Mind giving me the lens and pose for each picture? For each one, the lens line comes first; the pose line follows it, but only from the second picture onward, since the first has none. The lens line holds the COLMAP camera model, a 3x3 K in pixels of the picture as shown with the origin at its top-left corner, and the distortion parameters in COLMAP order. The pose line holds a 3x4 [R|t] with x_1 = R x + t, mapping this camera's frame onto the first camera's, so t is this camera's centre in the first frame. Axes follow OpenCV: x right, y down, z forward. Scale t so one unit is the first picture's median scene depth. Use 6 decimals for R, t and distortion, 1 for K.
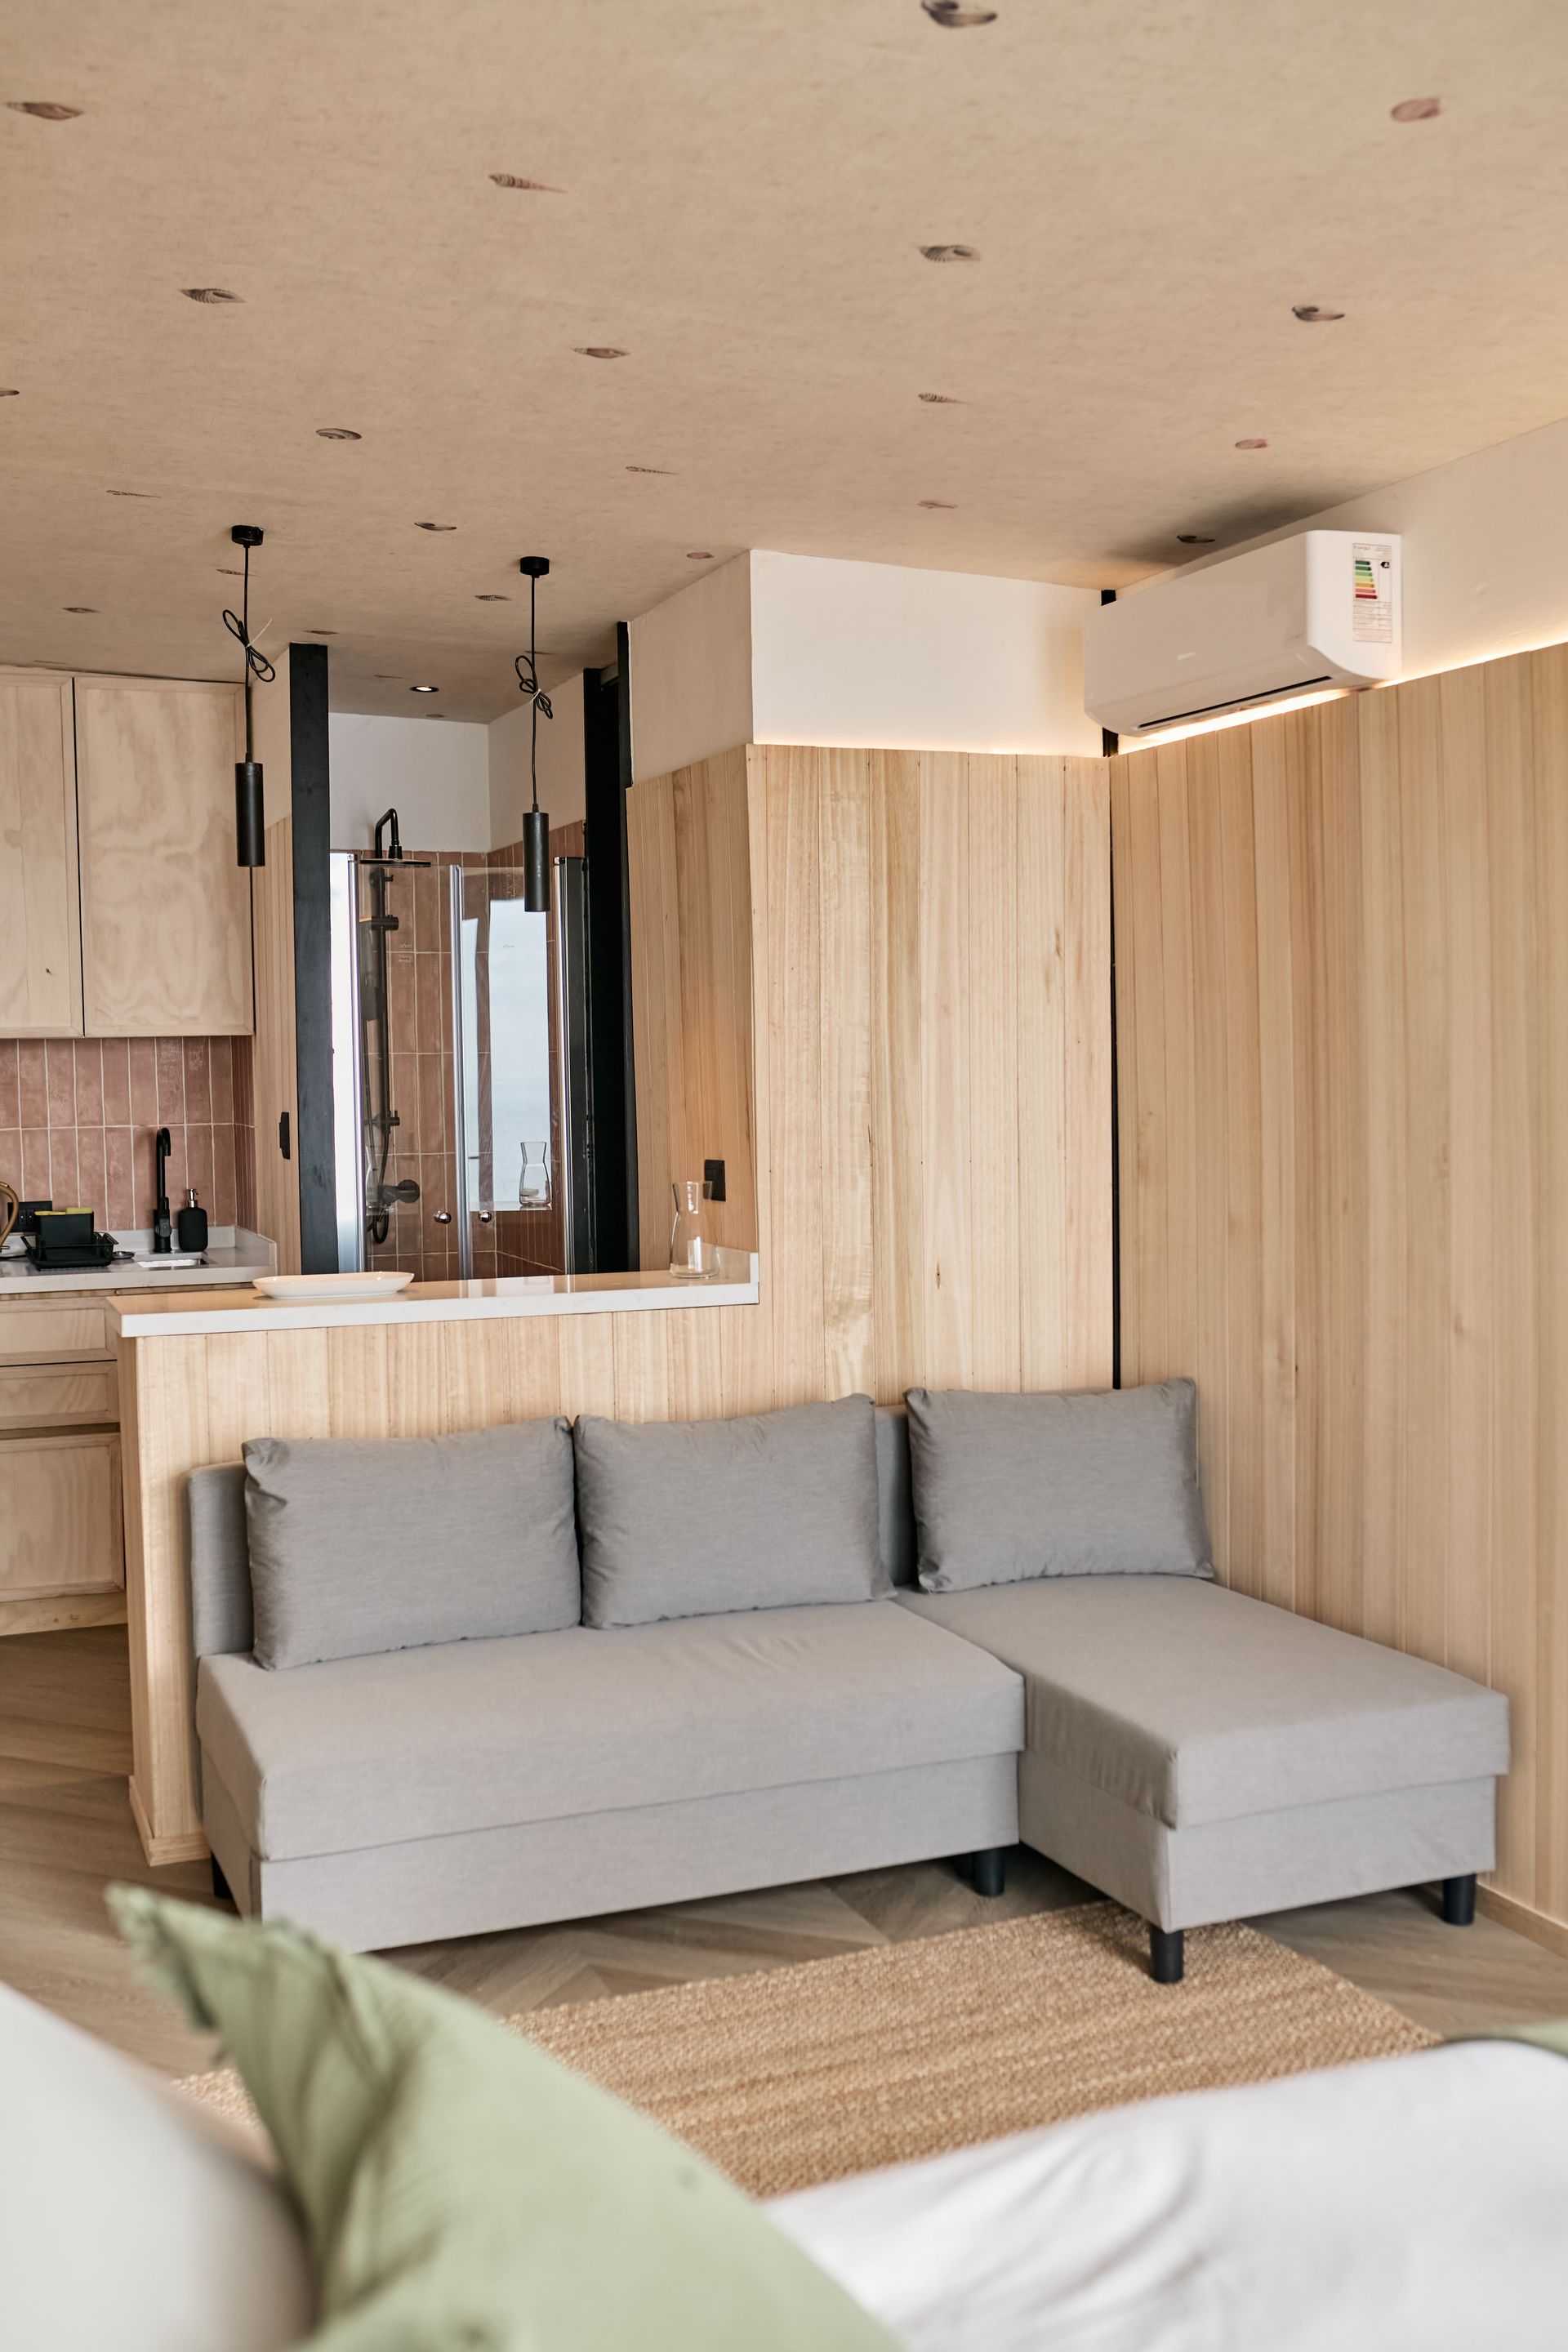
lens RADIAL K [[2177.0, 0, 783.8], [0, 2177.0, 1174.2], [0, 0, 1]] dist [-0.046019, 0.000000]
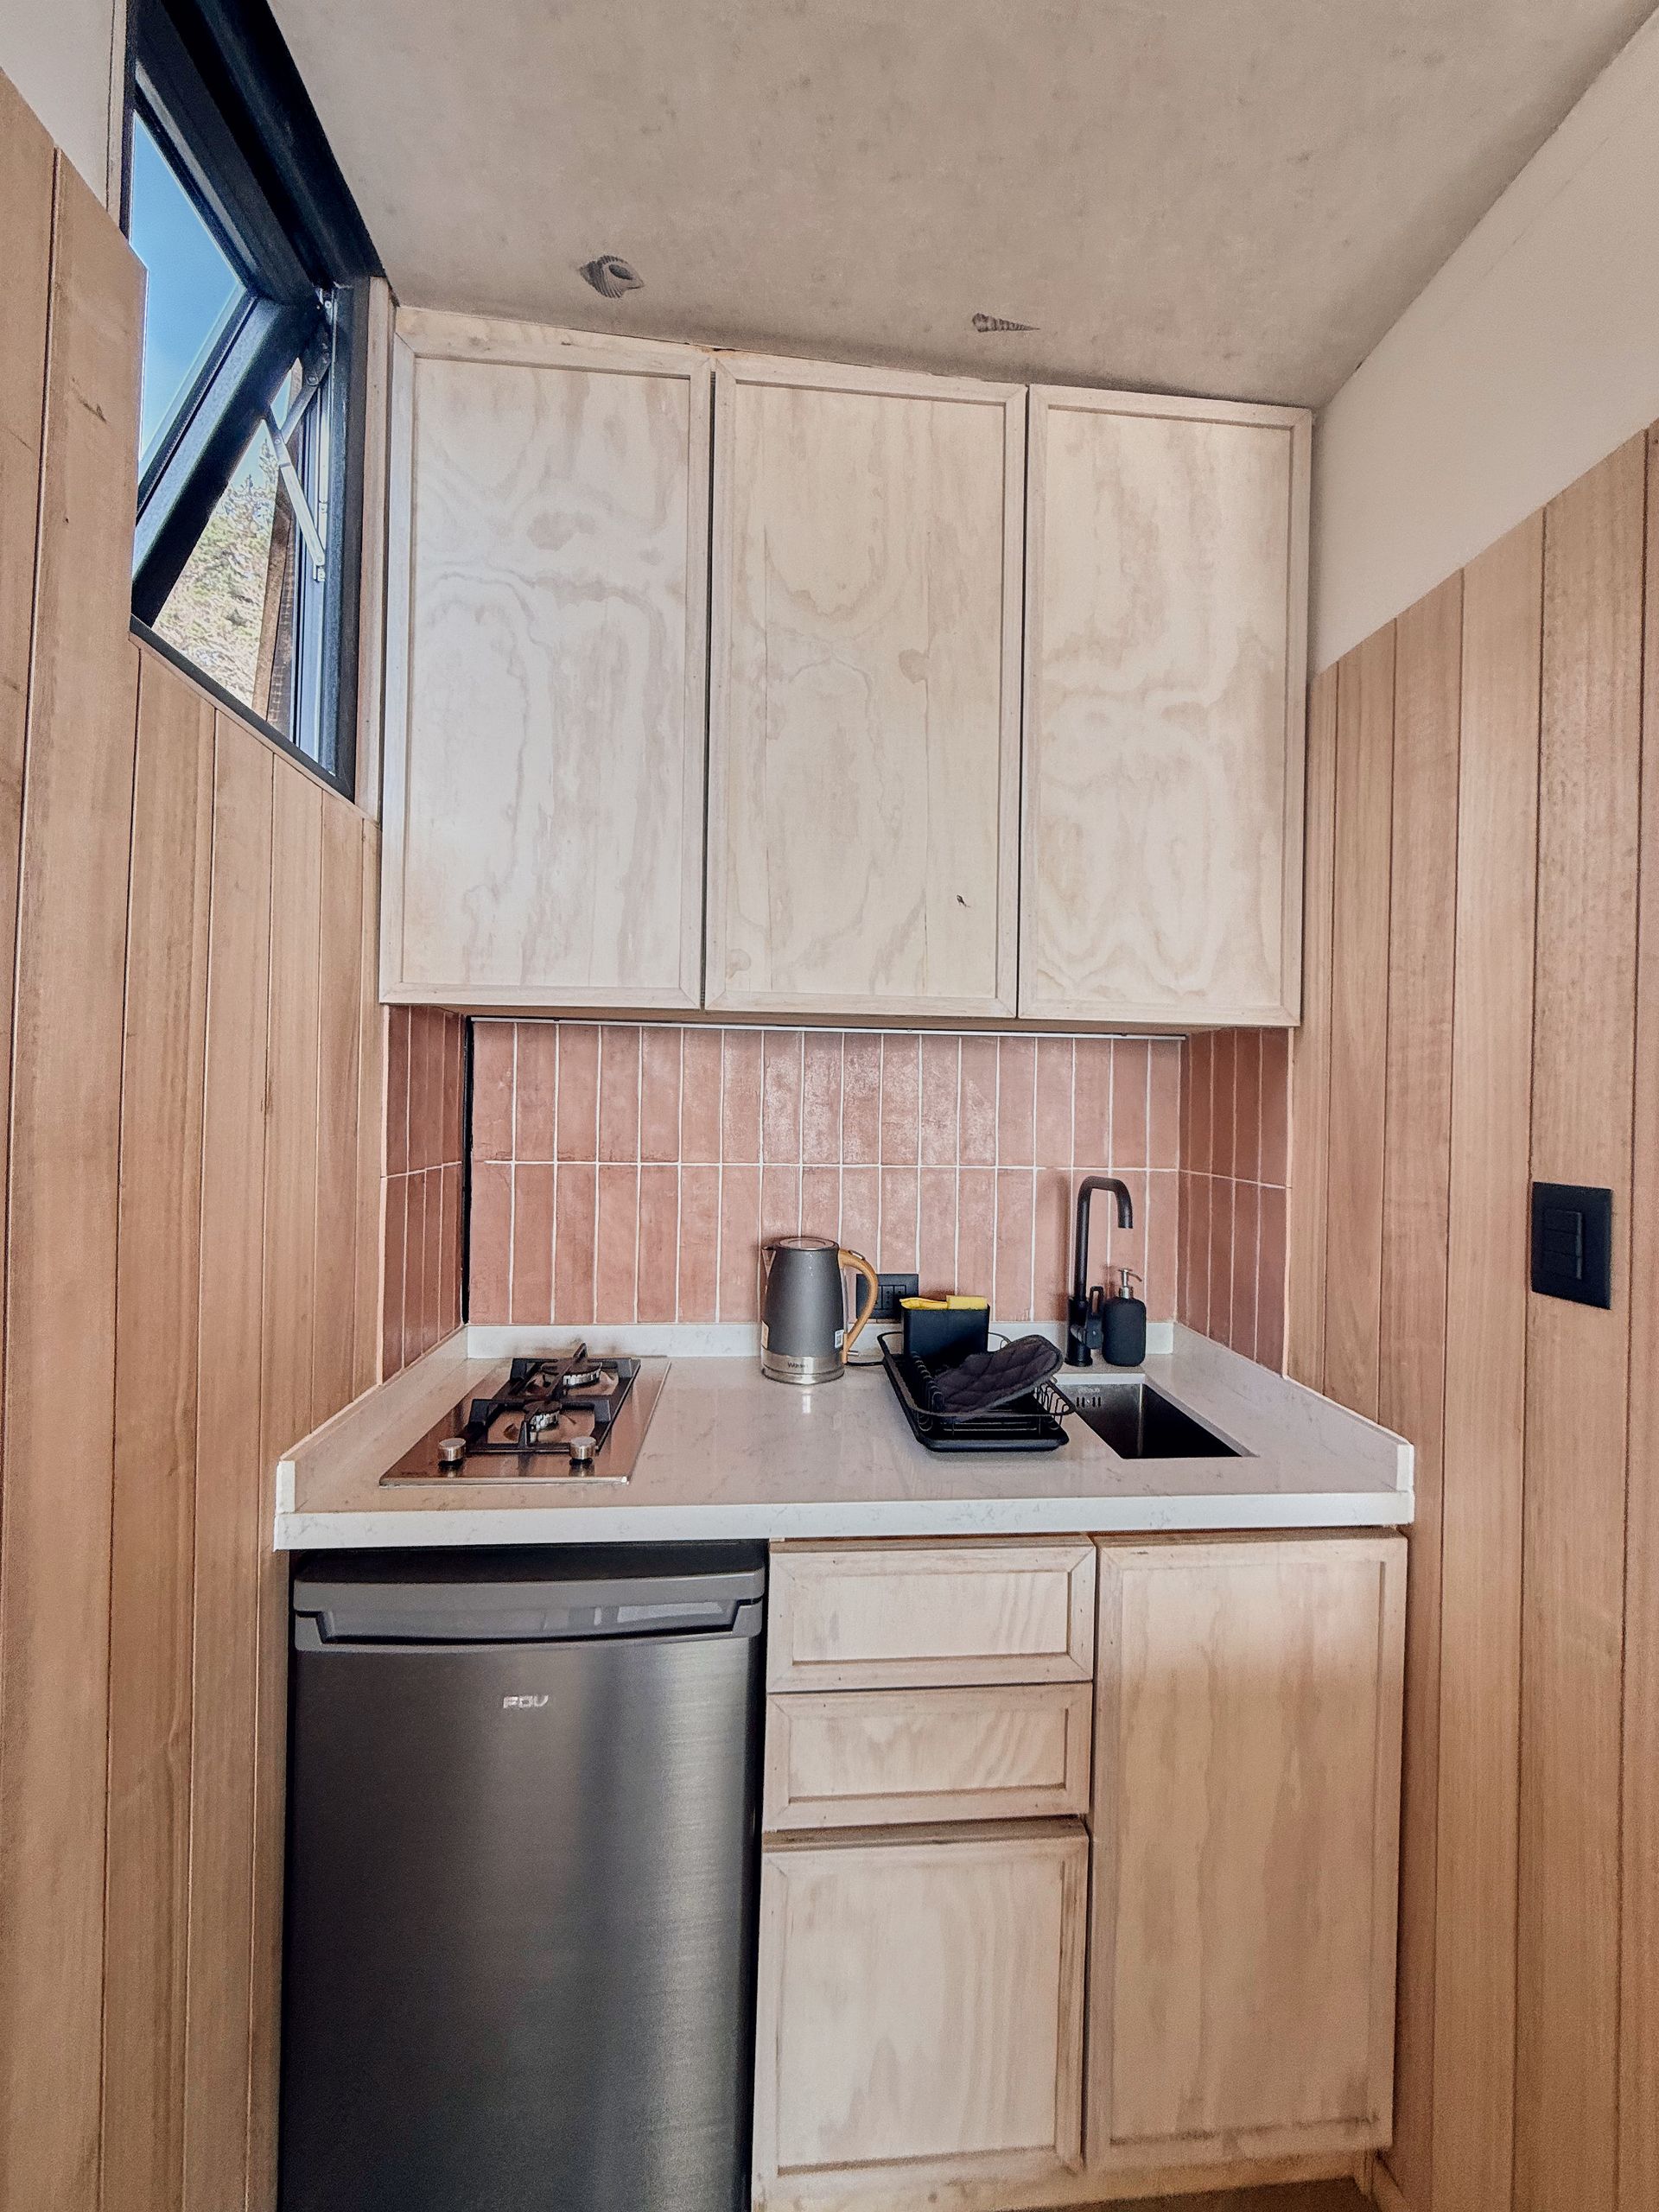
lens RADIAL K [[891.6, 0, 827.8], [0, 891.6, 1102.4], [0, 0, 1]] dist [0.000122, 0.000049]
pose [[0.951261, 0.034210, -0.306482, -0.295665], [-0.051299, 0.997535, -0.047877, -0.027699], [0.304089, 0.061266, 0.950672, 0.760595]]
